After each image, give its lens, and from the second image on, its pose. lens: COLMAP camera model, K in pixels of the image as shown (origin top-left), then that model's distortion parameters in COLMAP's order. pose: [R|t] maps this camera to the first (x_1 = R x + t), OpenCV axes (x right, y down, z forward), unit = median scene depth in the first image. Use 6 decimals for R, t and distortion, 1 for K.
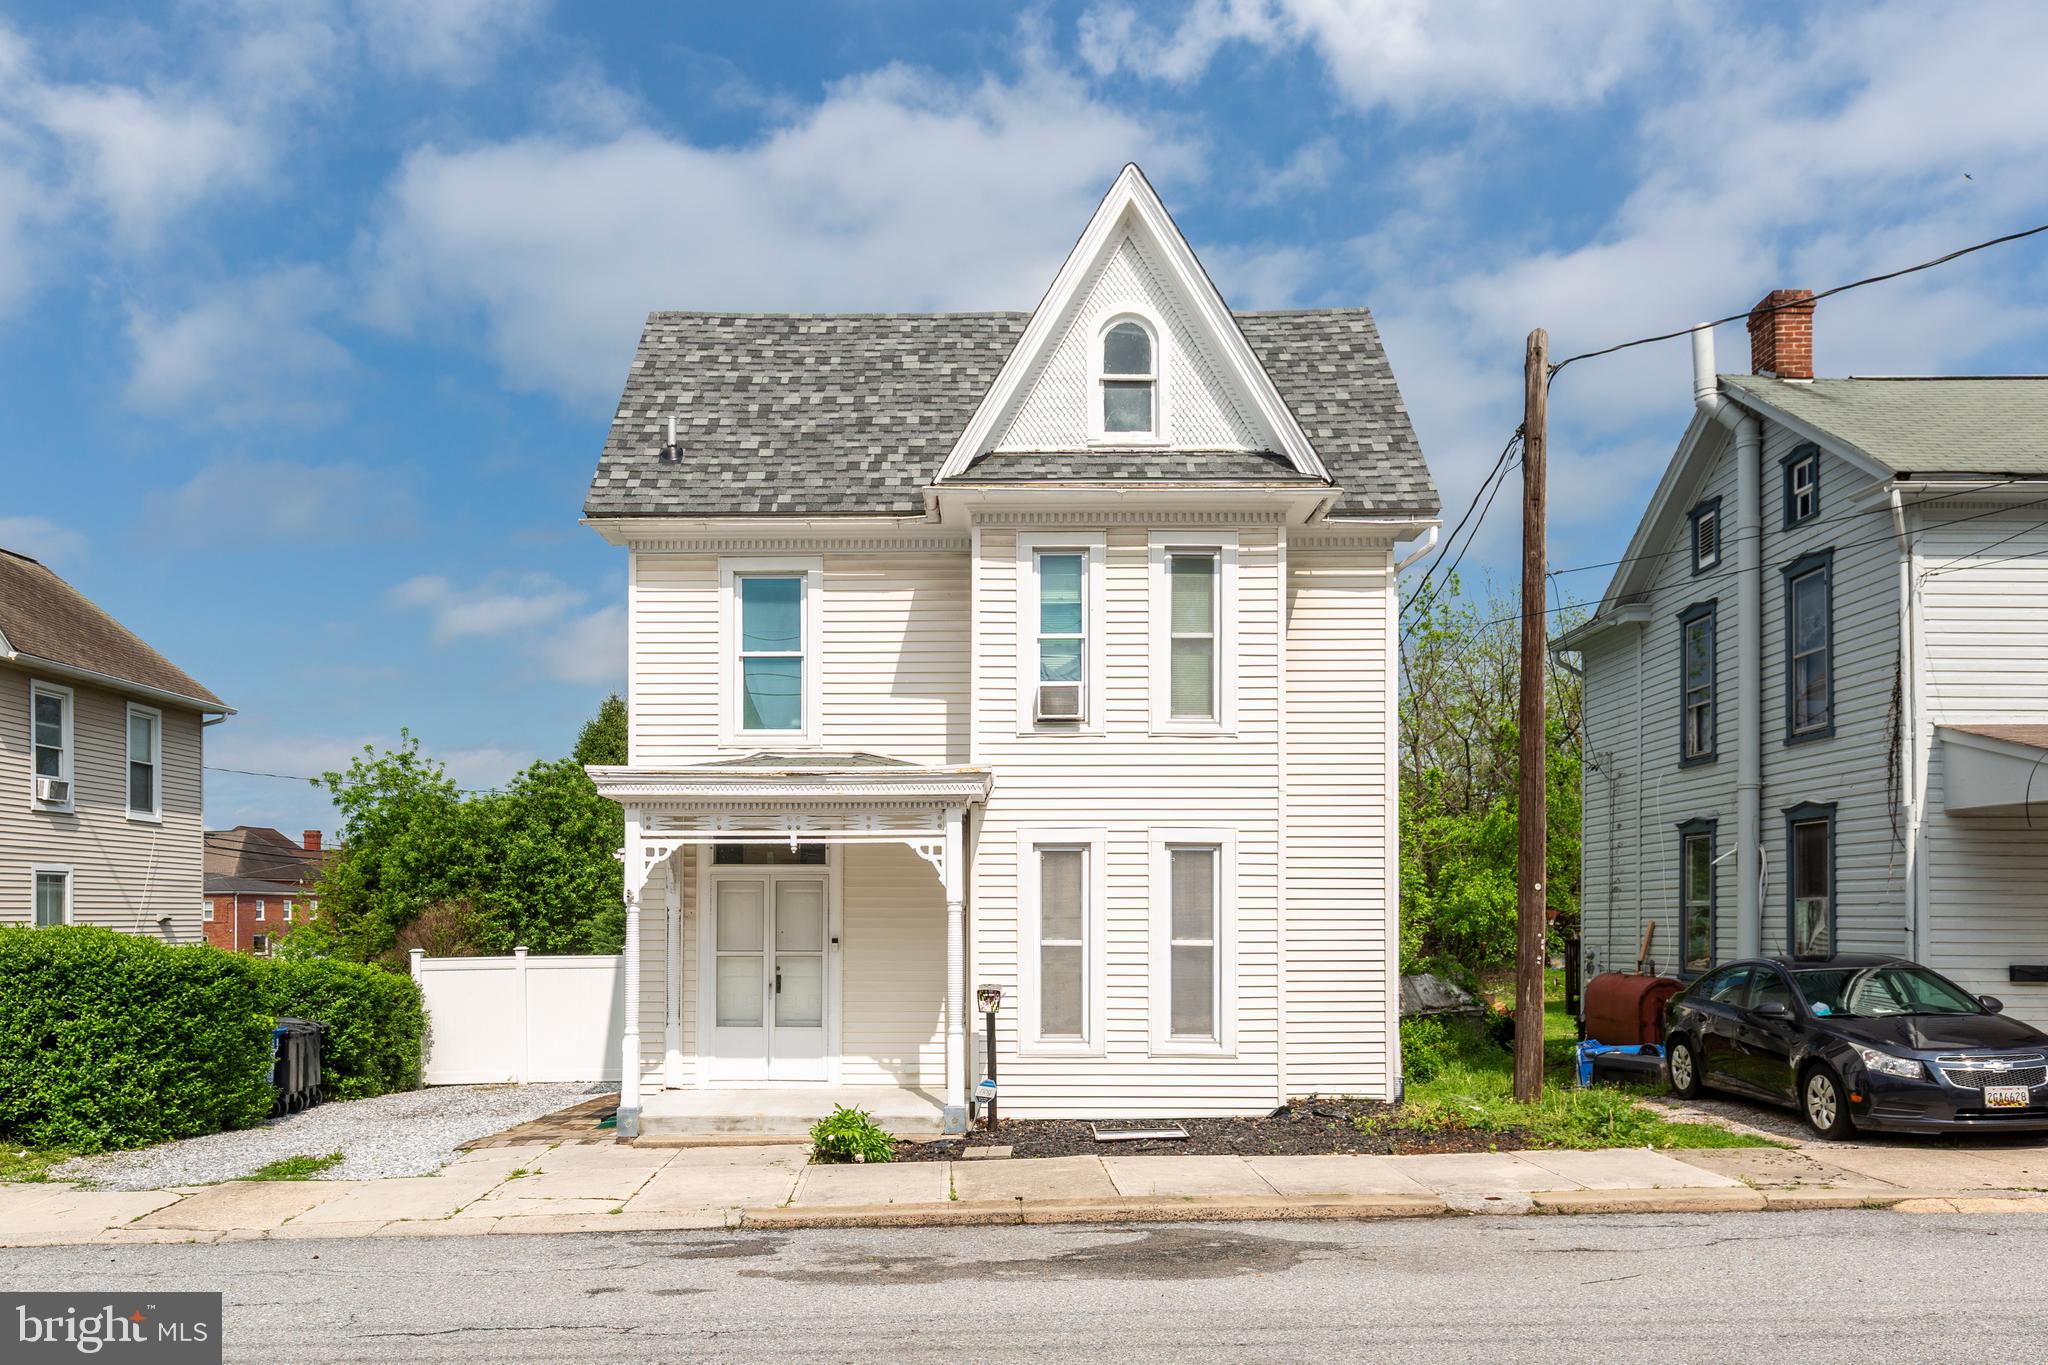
lens RADIAL K [[1593.9, 0, 1045.8], [0, 1593.9, 604.7], [0, 0, 1]] dist [0.011286, -0.003246]
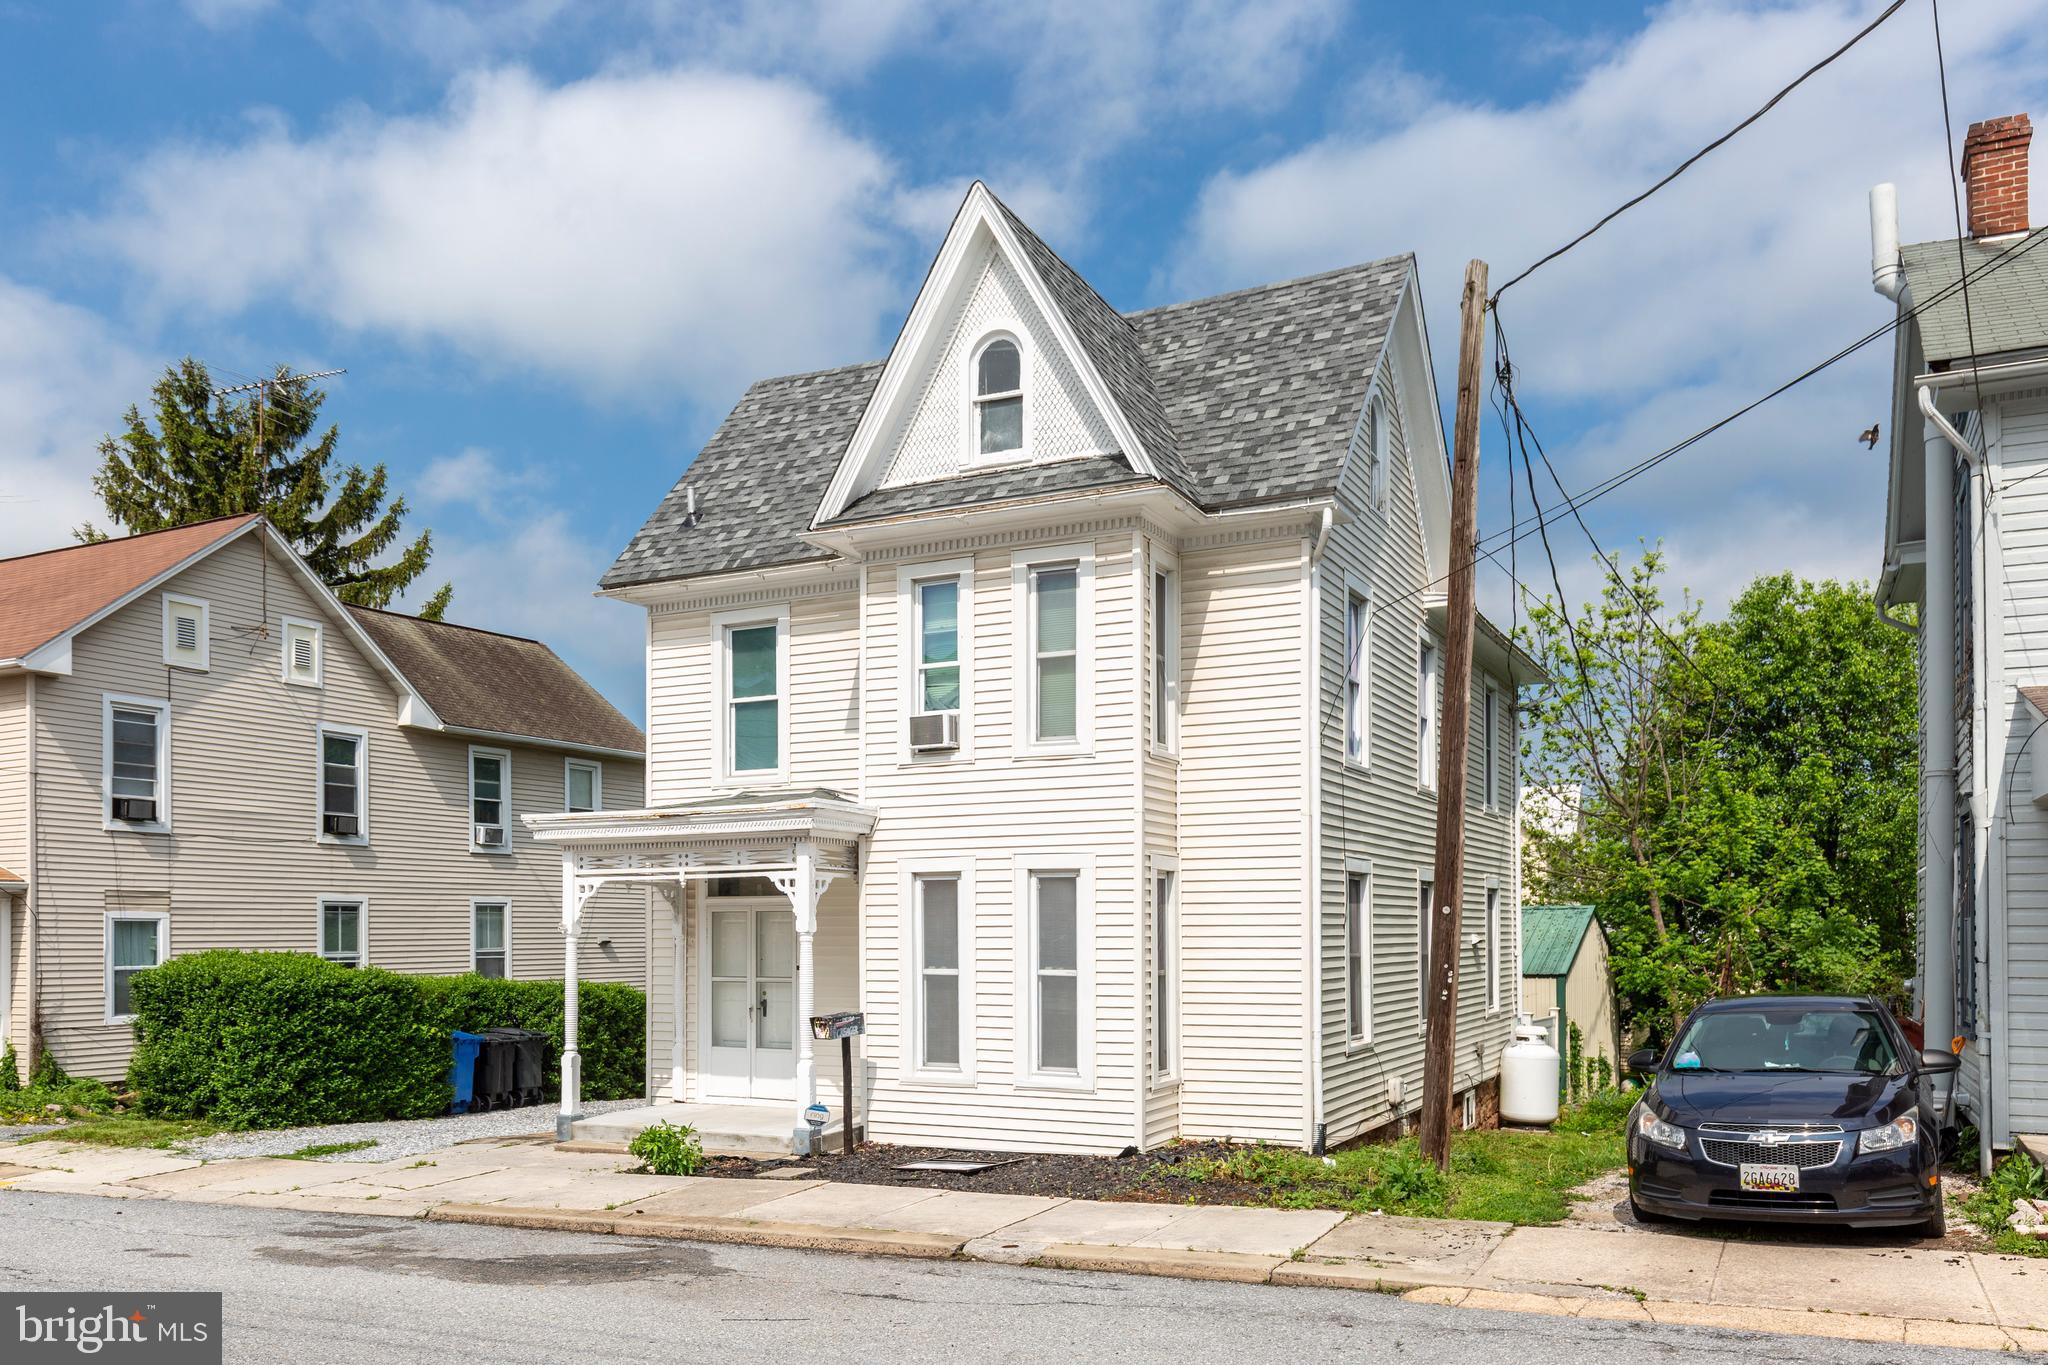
lens RADIAL K [[1723.5, 0, 1061.3], [0, 1723.5, 576.5], [0, 0, 1]] dist [0.000248, 0.006794]
pose [[0.879326, -0.099633, -0.465682, 0.583491], [0.095454, 0.994899, -0.032618, 0.006854], [0.466556, -0.015769, 0.884351, 0.076964]]
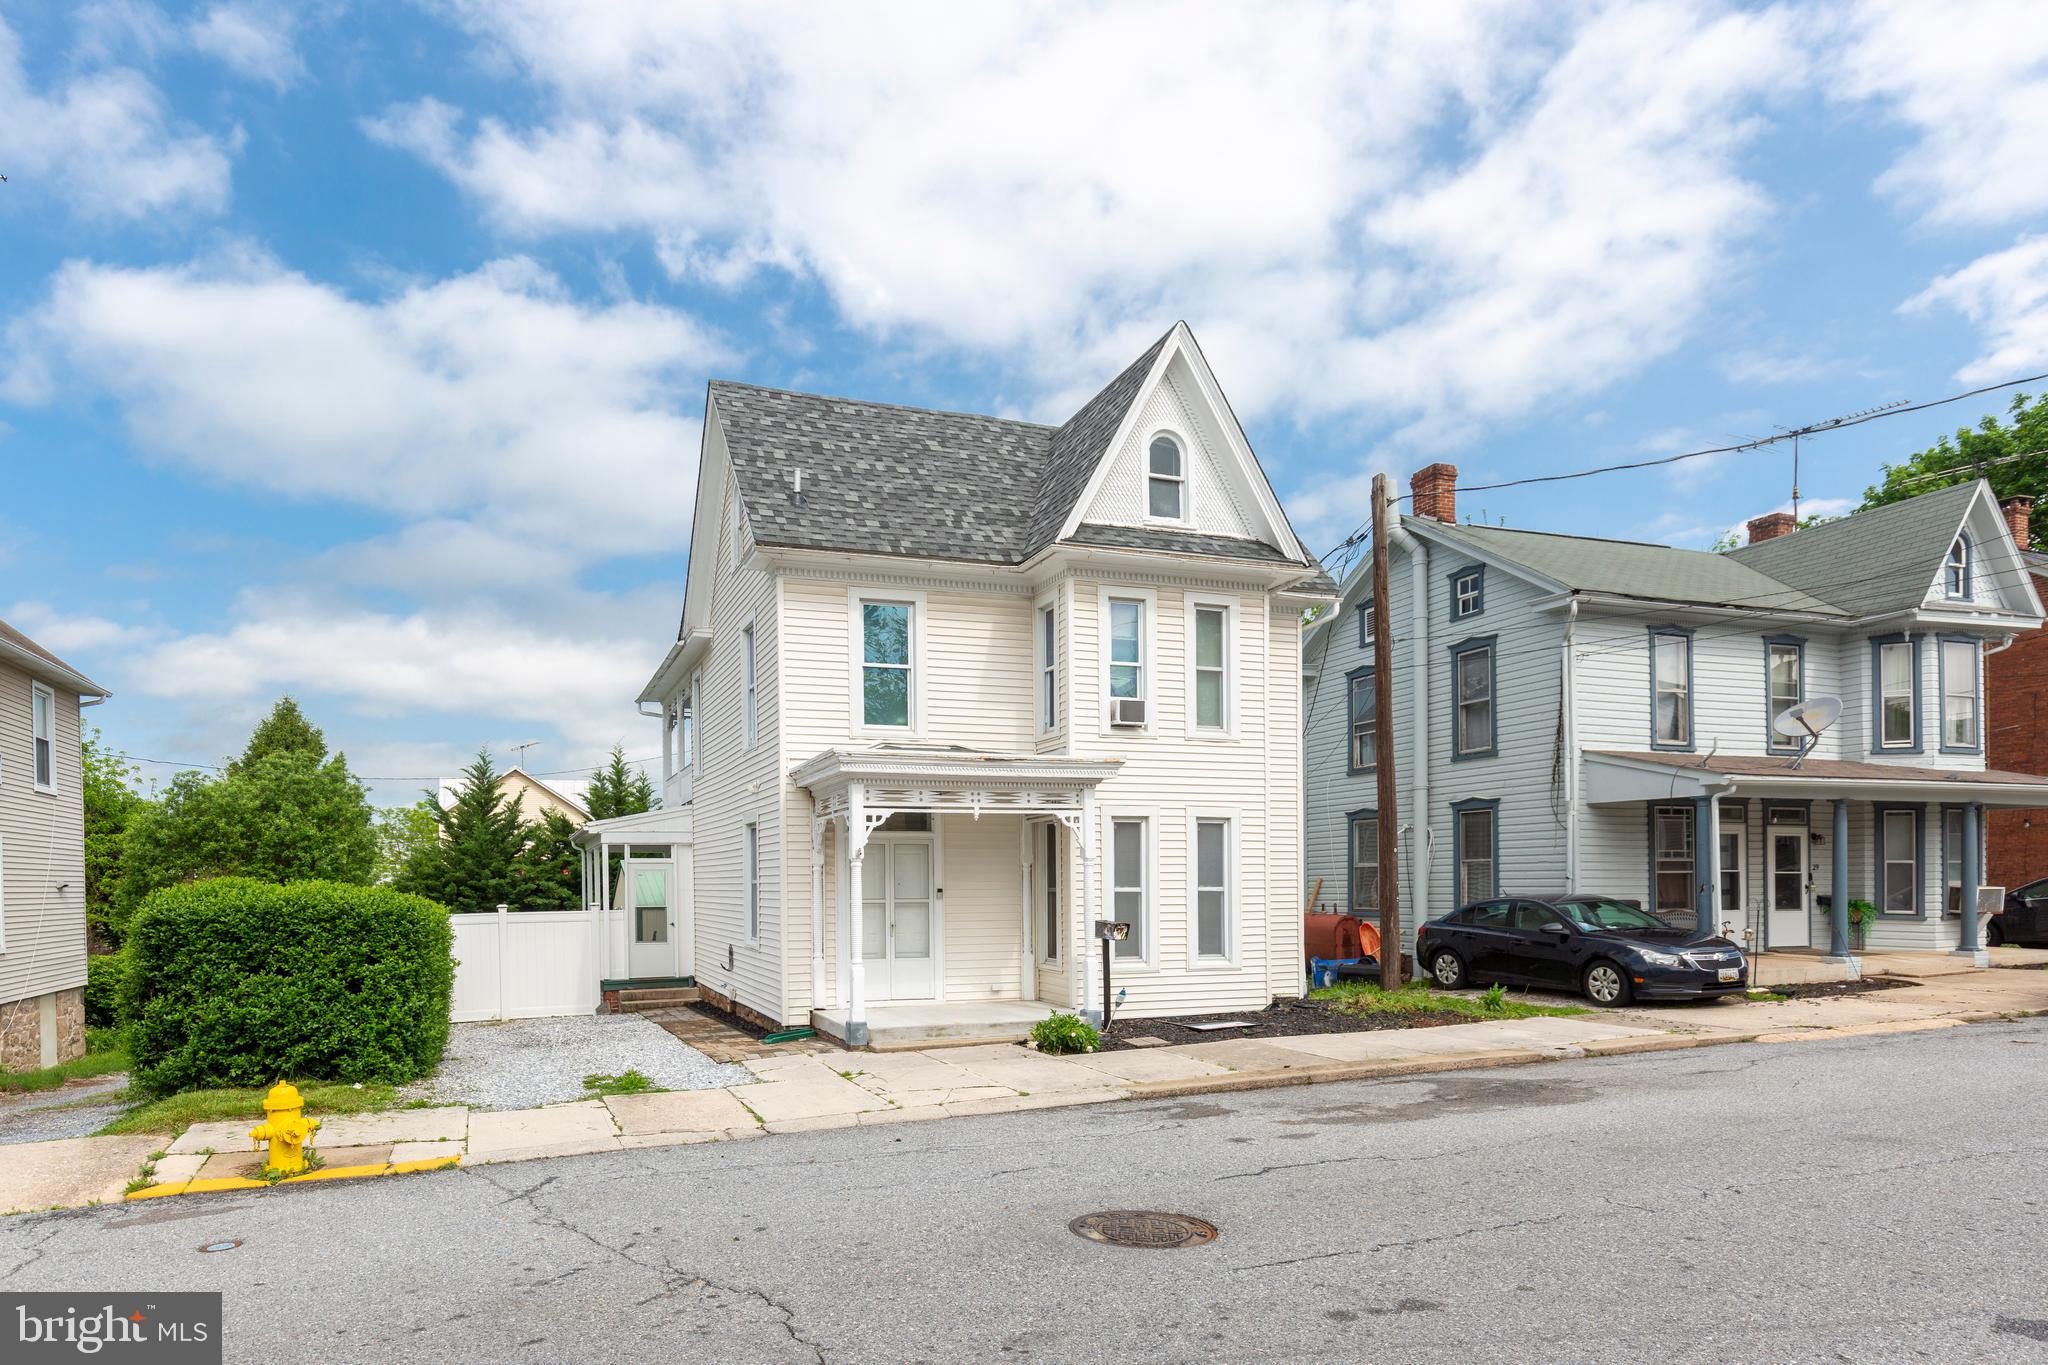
lens RADIAL K [[1192.1, 0, 1009.4], [0, 1192.1, 679.9], [0, 0, 1]] dist [0.005065, -0.001862]
pose [[0.941420, 0.050137, 0.333488, -0.415083], [-0.057057, 0.998311, 0.010982, 0.027543], [-0.332374, -0.029367, 0.942690, 0.080525]]
